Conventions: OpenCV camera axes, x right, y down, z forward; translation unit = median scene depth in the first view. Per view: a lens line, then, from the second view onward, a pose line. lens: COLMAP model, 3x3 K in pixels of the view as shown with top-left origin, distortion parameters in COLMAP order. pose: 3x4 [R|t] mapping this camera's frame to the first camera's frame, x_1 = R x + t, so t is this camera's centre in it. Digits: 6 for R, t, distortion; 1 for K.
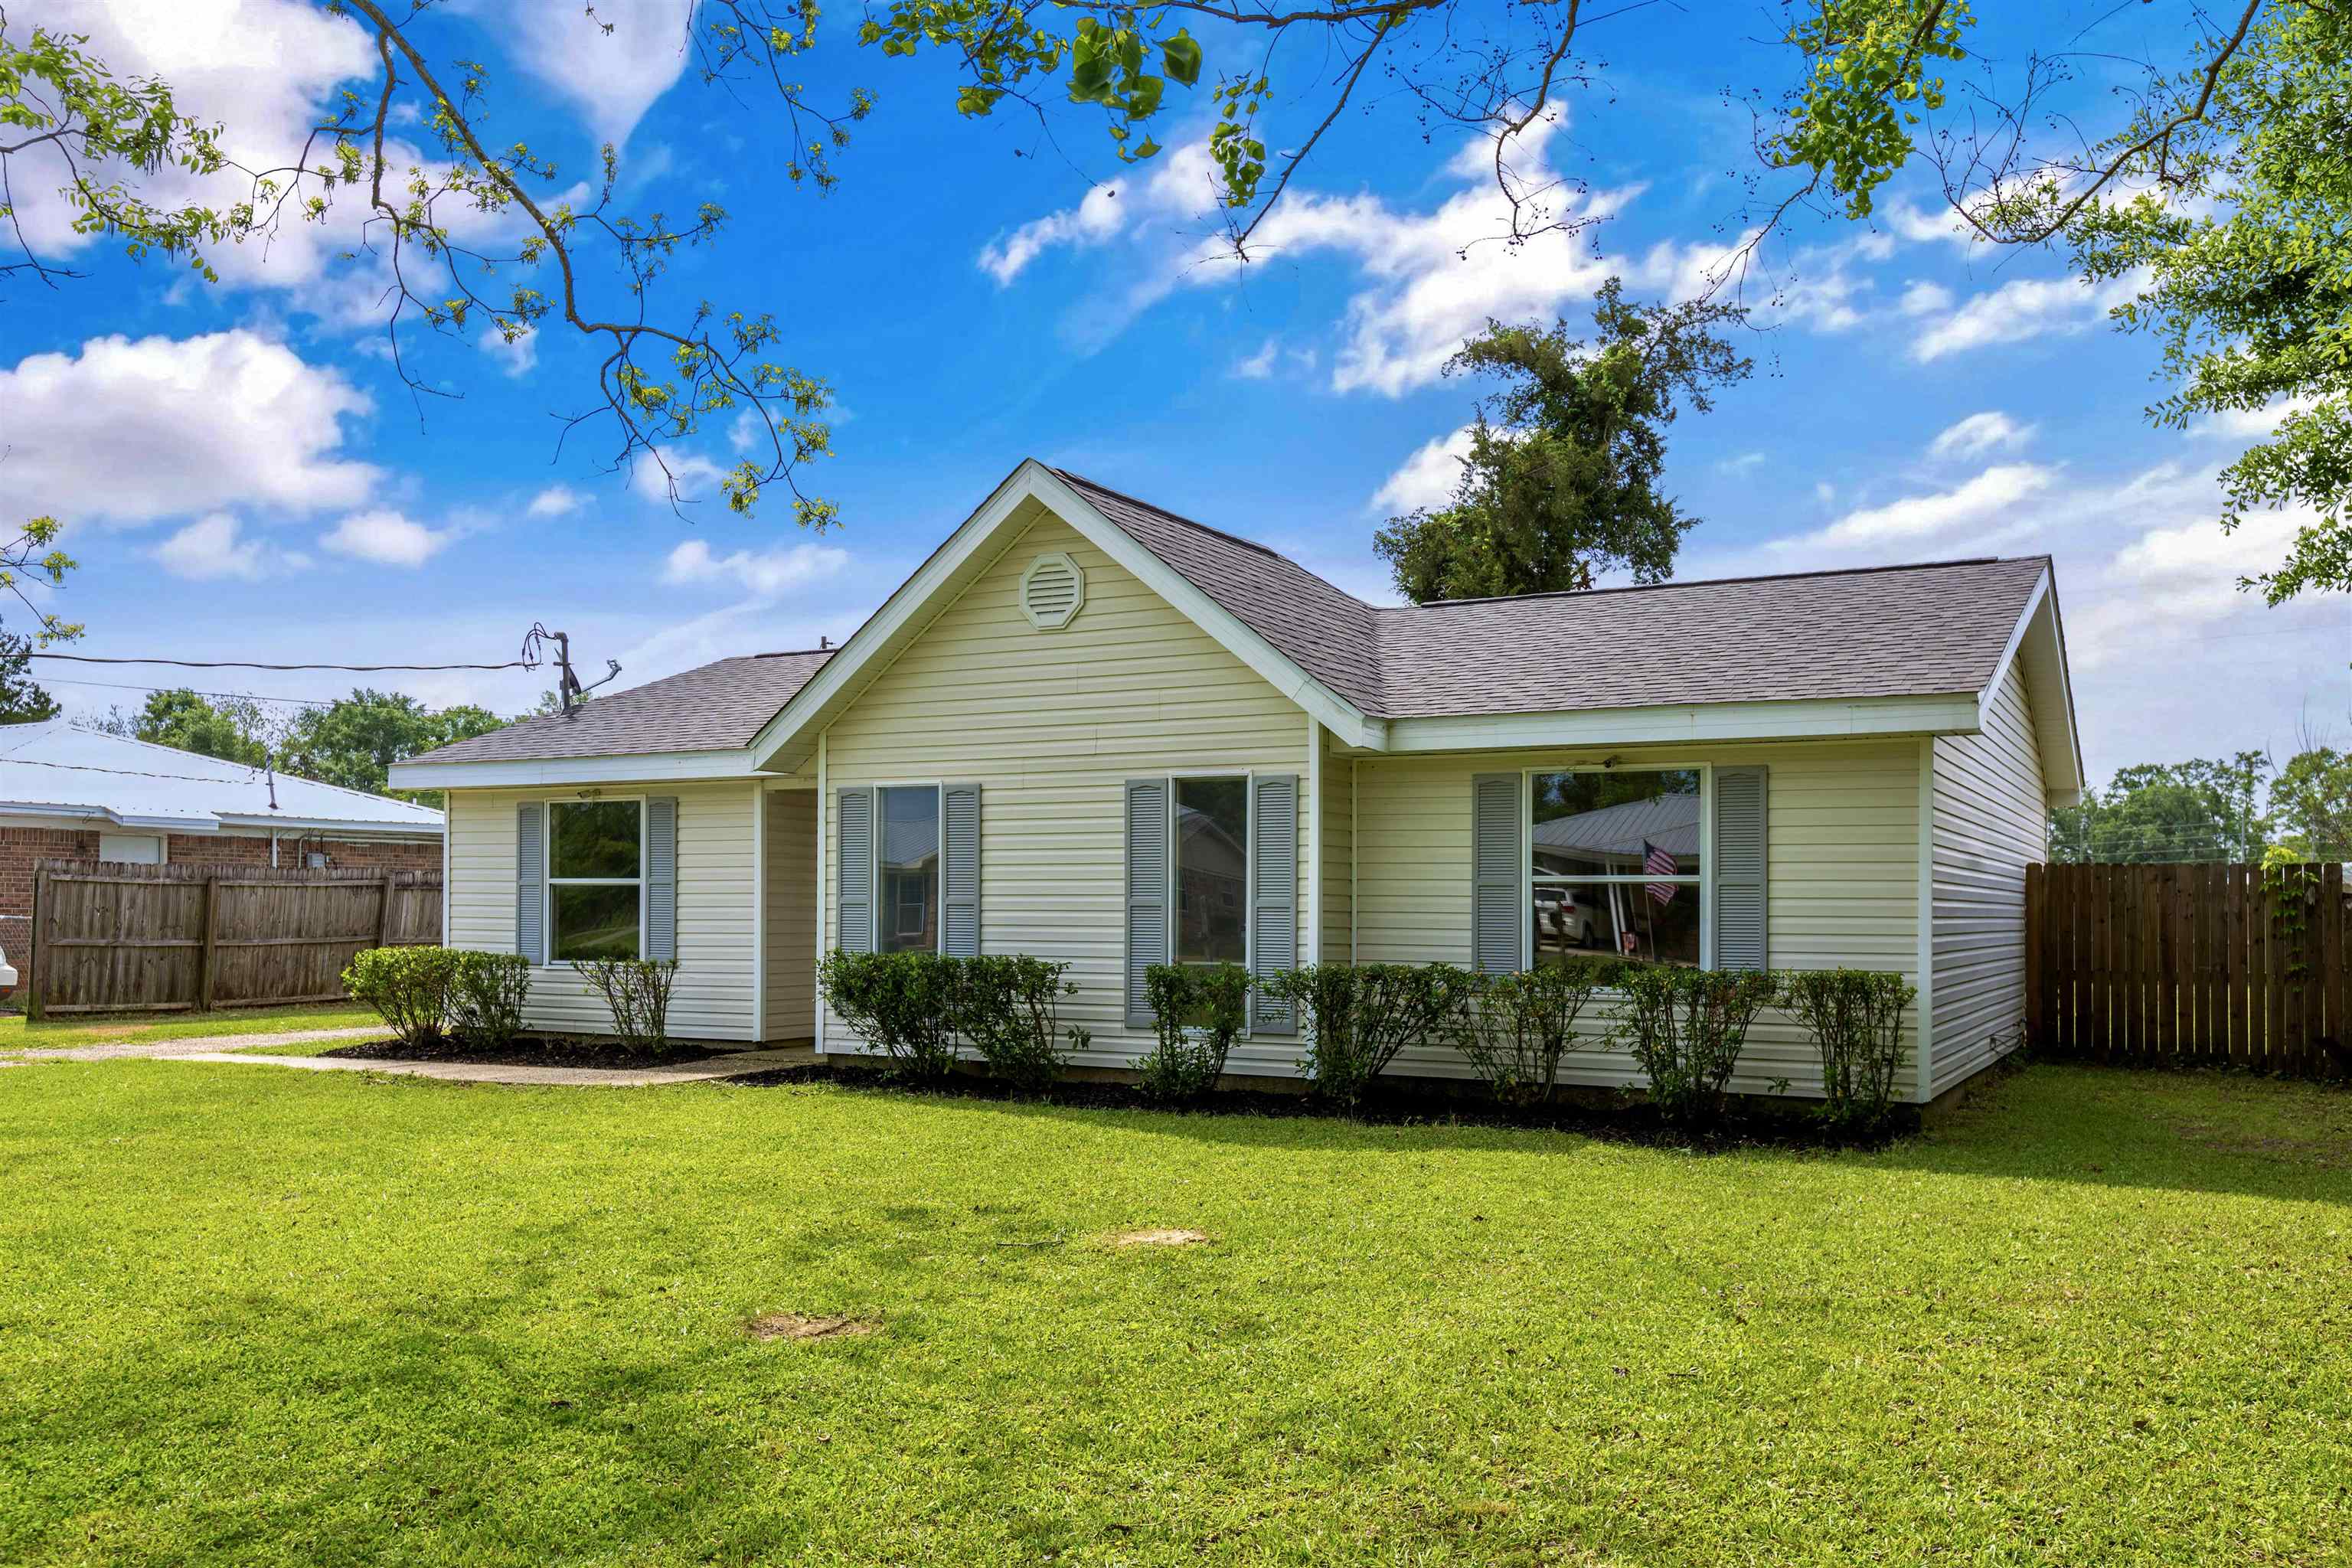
lens RADIAL K [[1896.4, 0, 1176.0], [0, 1896.4, 799.1], [0, 0, 1]] dist [0.012766, -0.000166]
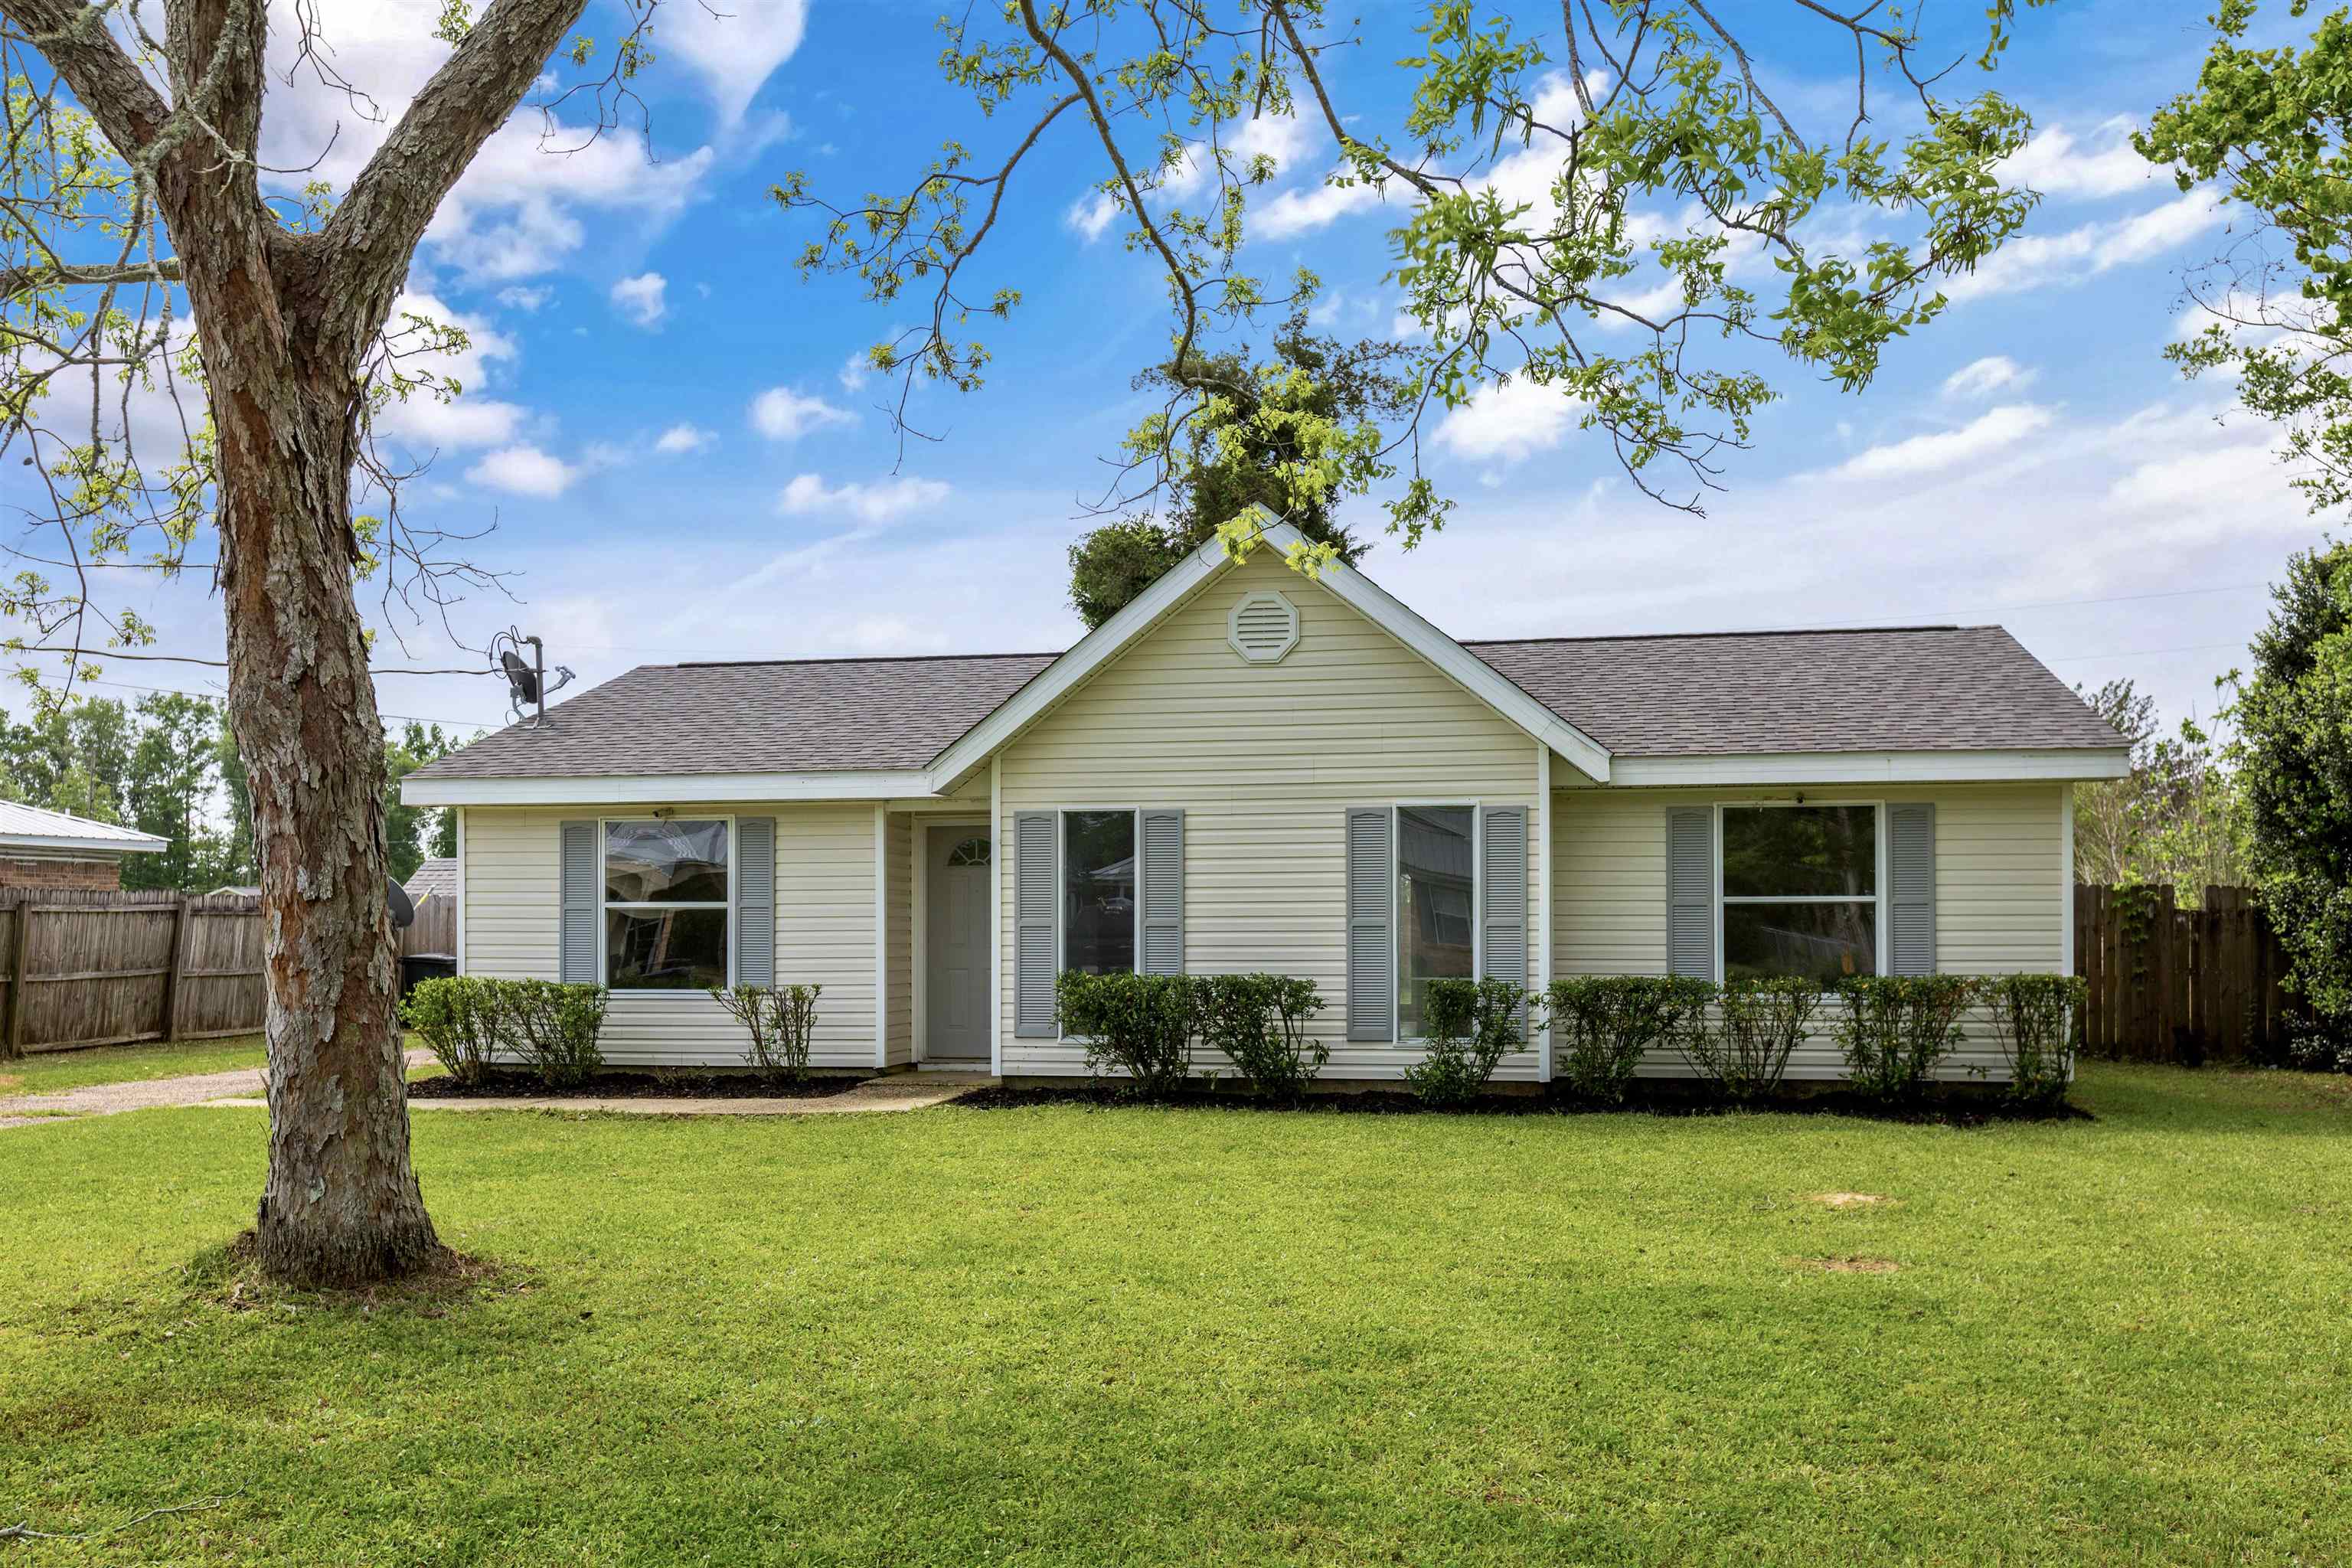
lens RADIAL K [[2031.2, 0, 1175.9], [0, 2031.2, 779.1], [0, 0, 1]] dist [-0.001866, 0.010636]
pose [[0.953603, 0.014675, 0.300708, -0.440942], [-0.009641, 0.999788, -0.018219, -0.004216], [-0.300911, 0.014475, 0.953542, -0.054512]]
